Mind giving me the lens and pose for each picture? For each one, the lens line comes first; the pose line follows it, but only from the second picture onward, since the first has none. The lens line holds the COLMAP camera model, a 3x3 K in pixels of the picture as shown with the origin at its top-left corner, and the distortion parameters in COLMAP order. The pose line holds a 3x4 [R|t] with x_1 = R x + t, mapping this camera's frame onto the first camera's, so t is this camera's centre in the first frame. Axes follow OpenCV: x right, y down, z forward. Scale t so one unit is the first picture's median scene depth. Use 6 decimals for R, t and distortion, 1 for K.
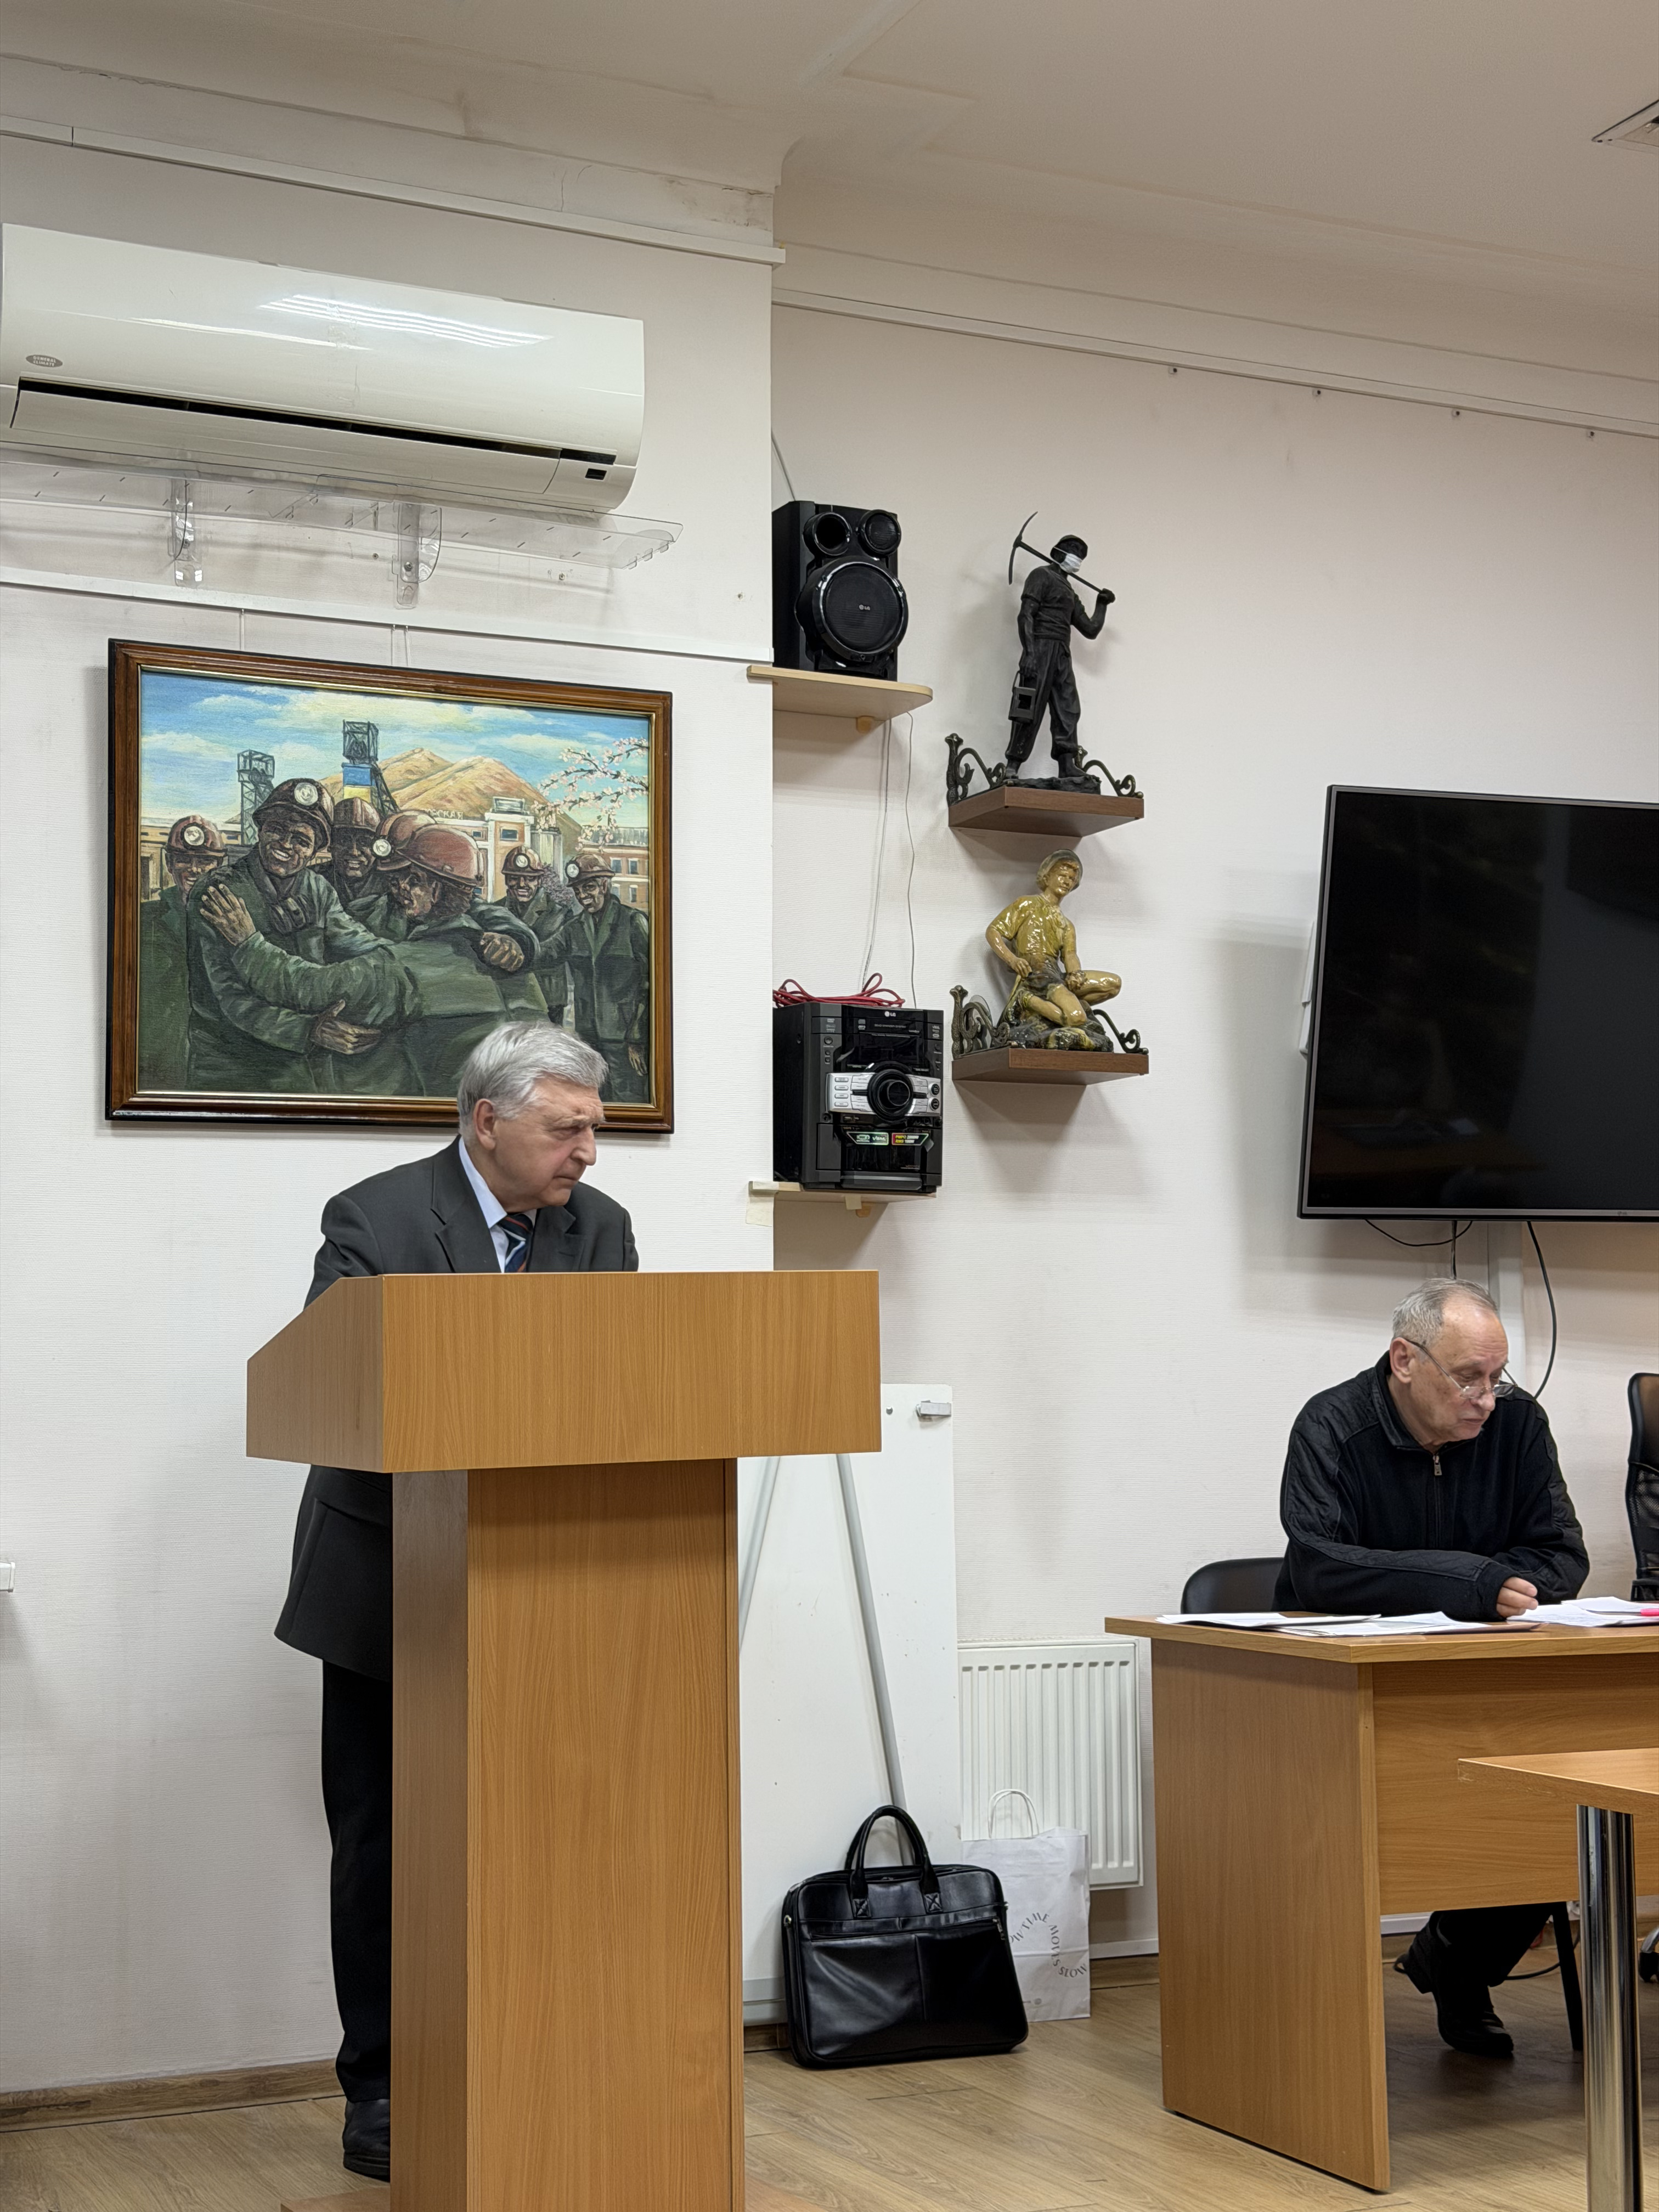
lens RADIAL K [[3016.1, 0, 855.4], [0, 3016.1, 1086.4], [0, 0, 1]] dist [0.128476, 0.000000]
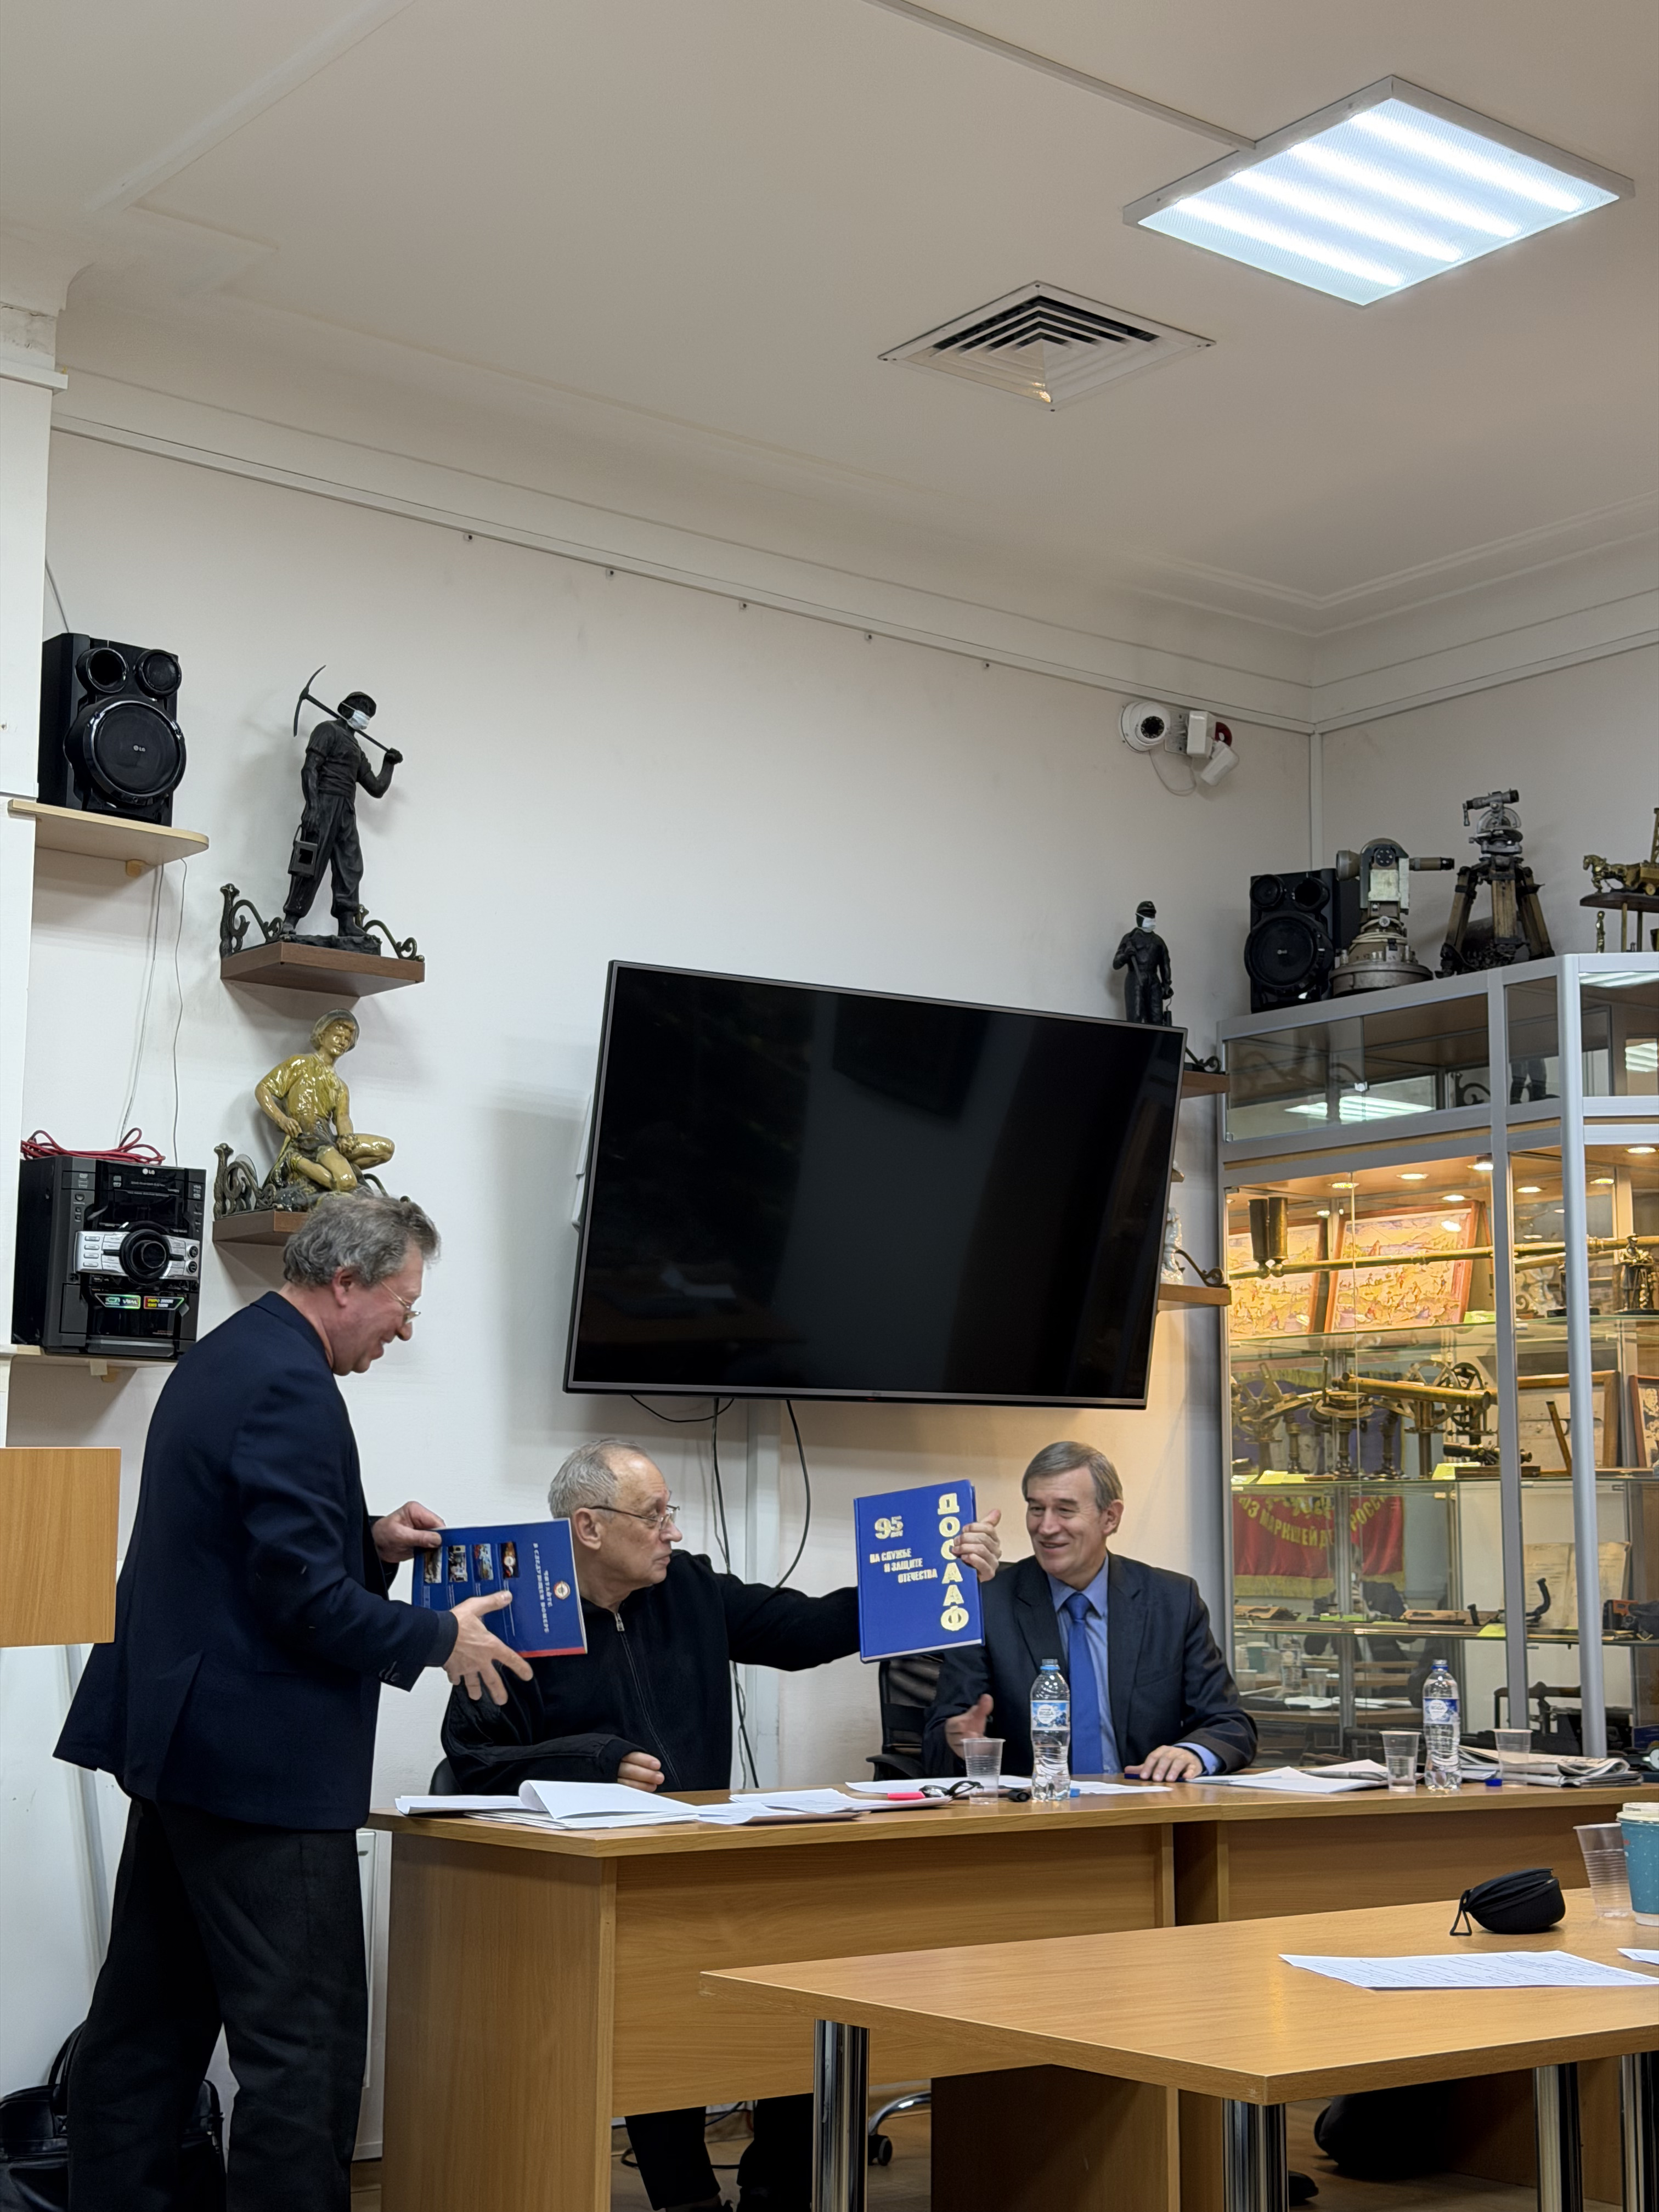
lens RADIAL K [[3016.1, 0, 803.0], [0, 3016.1, 1095.0], [0, 0, 1]] dist [0.128476, 0.000000]
pose [[0.974726, 0.045188, 0.218785, 0.002242], [-0.034264, 0.997981, -0.053476, -0.003803], [-0.220760, 0.044628, 0.974307, 0.016095]]
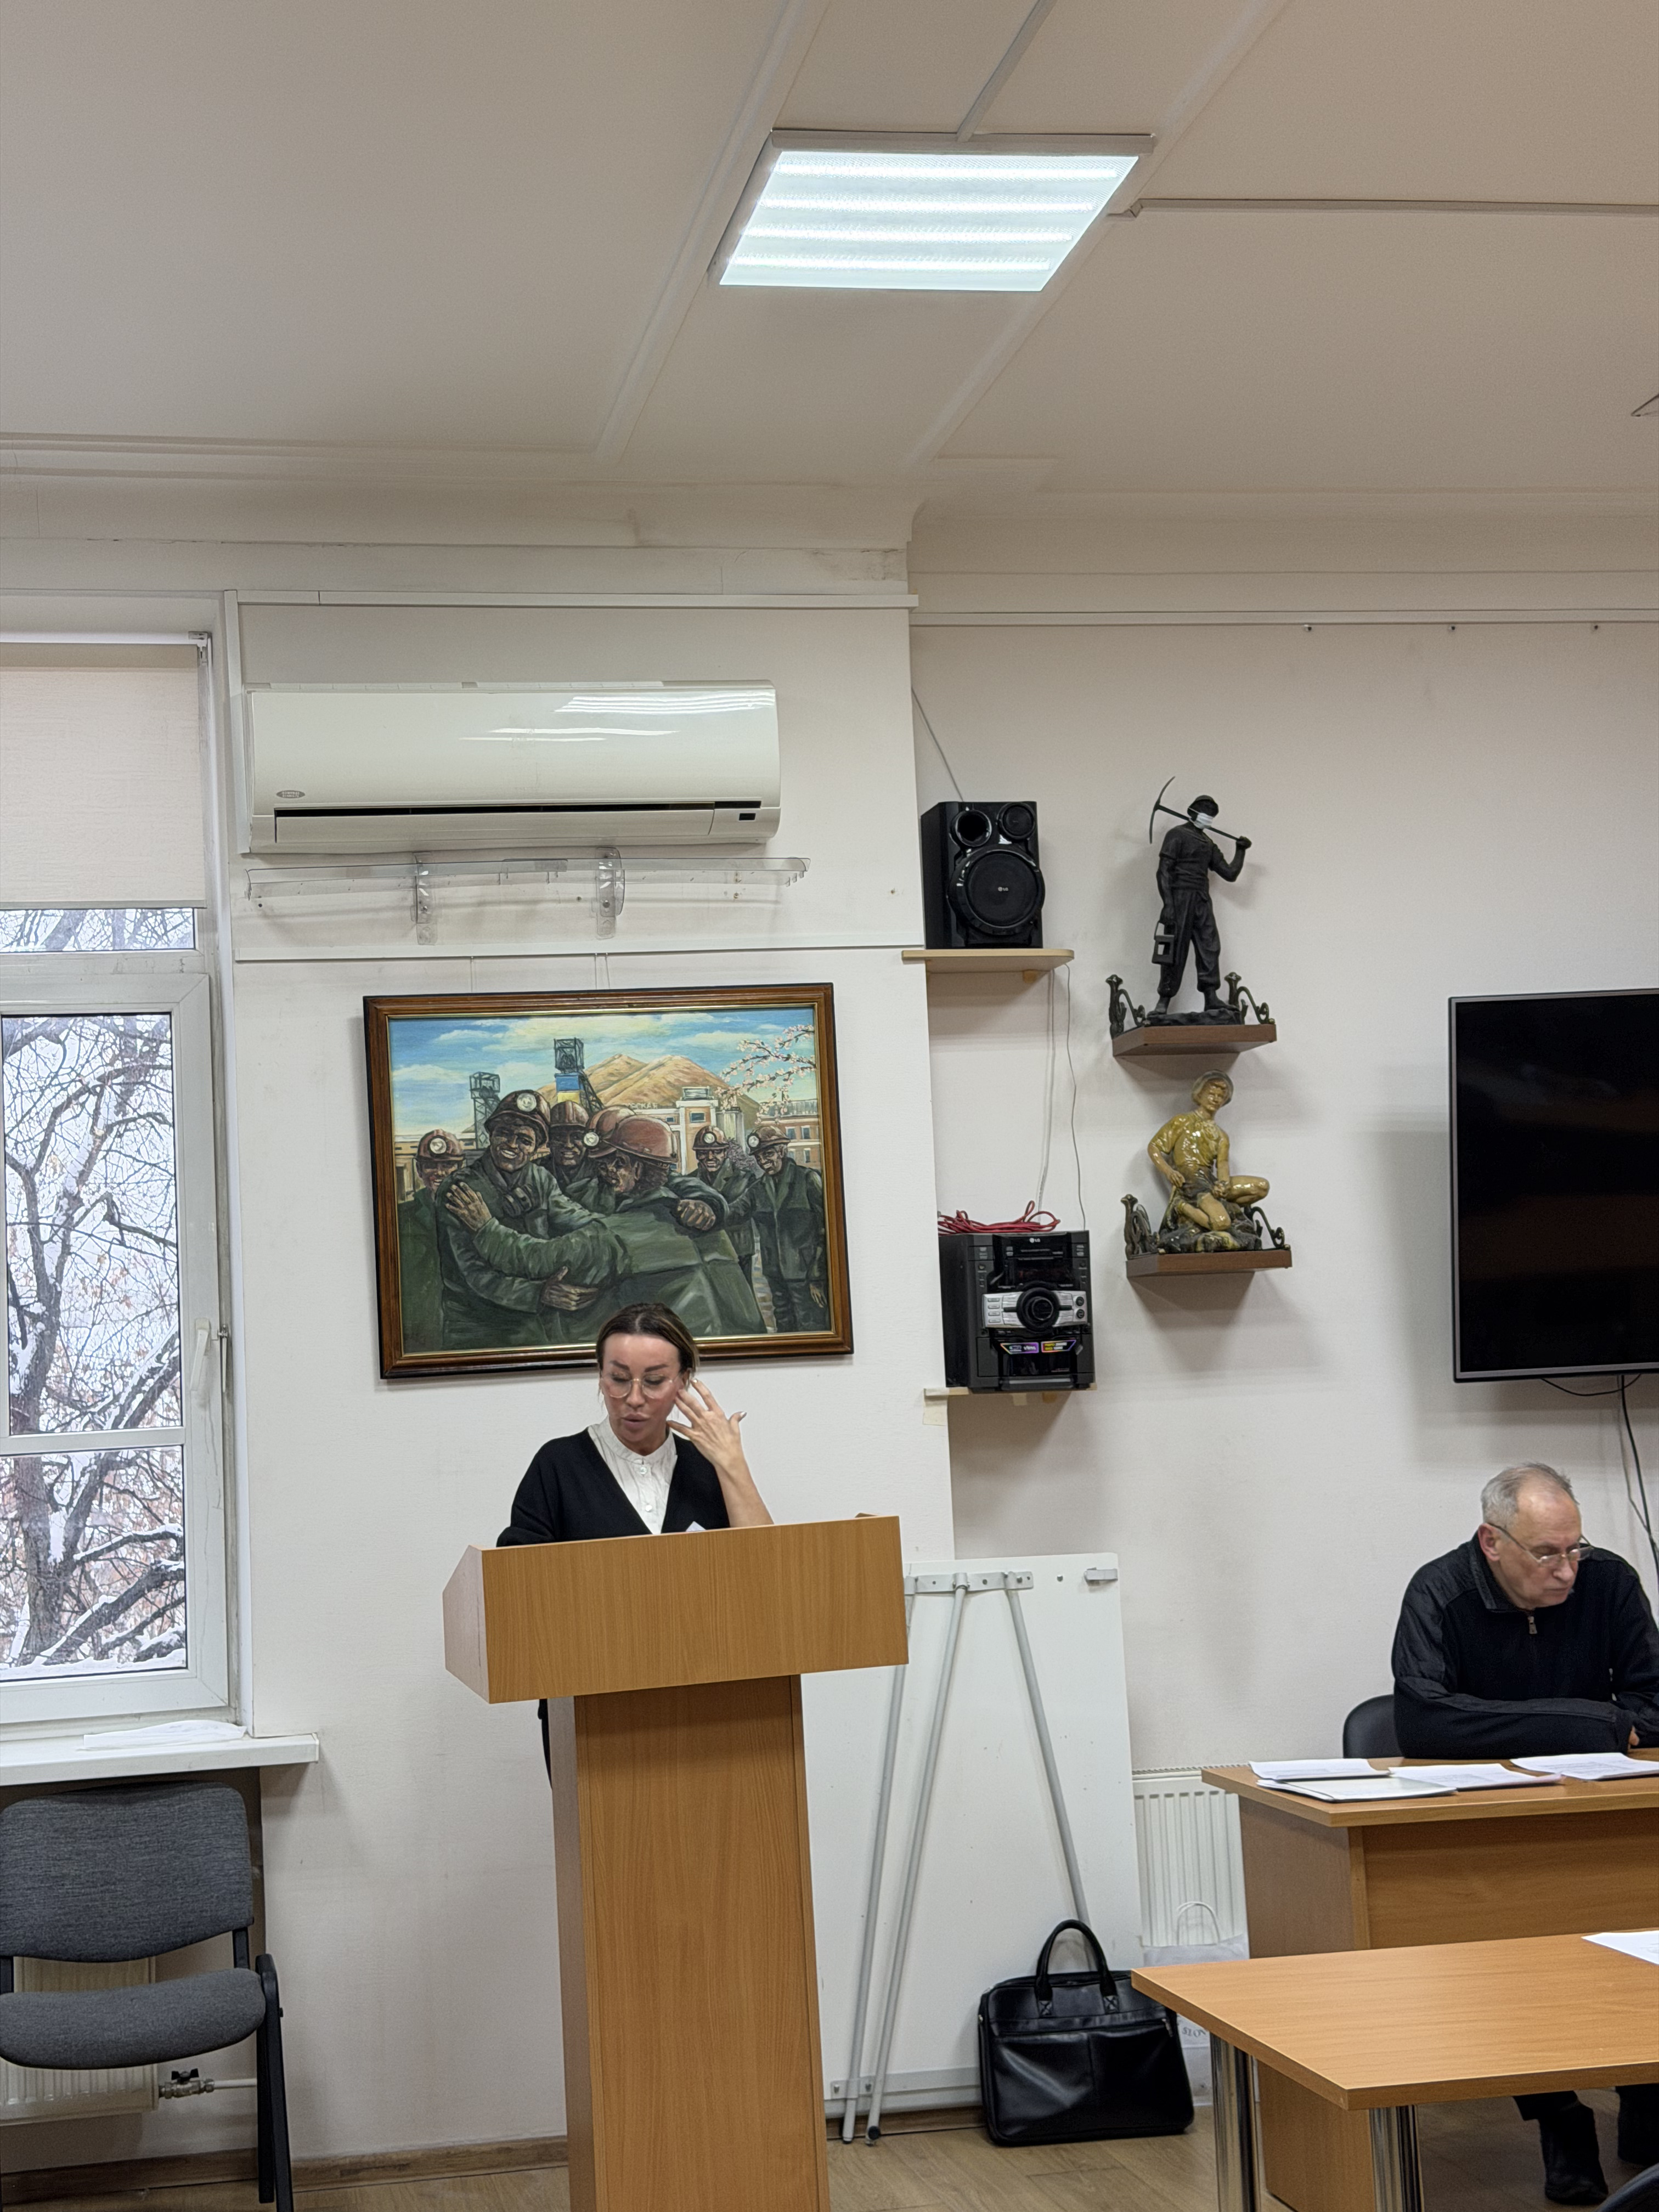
lens RADIAL K [[3016.1, 0, 833.0], [0, 3016.1, 1093.2], [0, 0, 1]] dist [0.128476, 0.000000]
pose [[0.970187, -0.063154, -0.233985, 0.214448], [0.064706, 0.997904, -0.001047, -0.085183], [0.233561, -0.014125, 0.972240, -0.157521]]
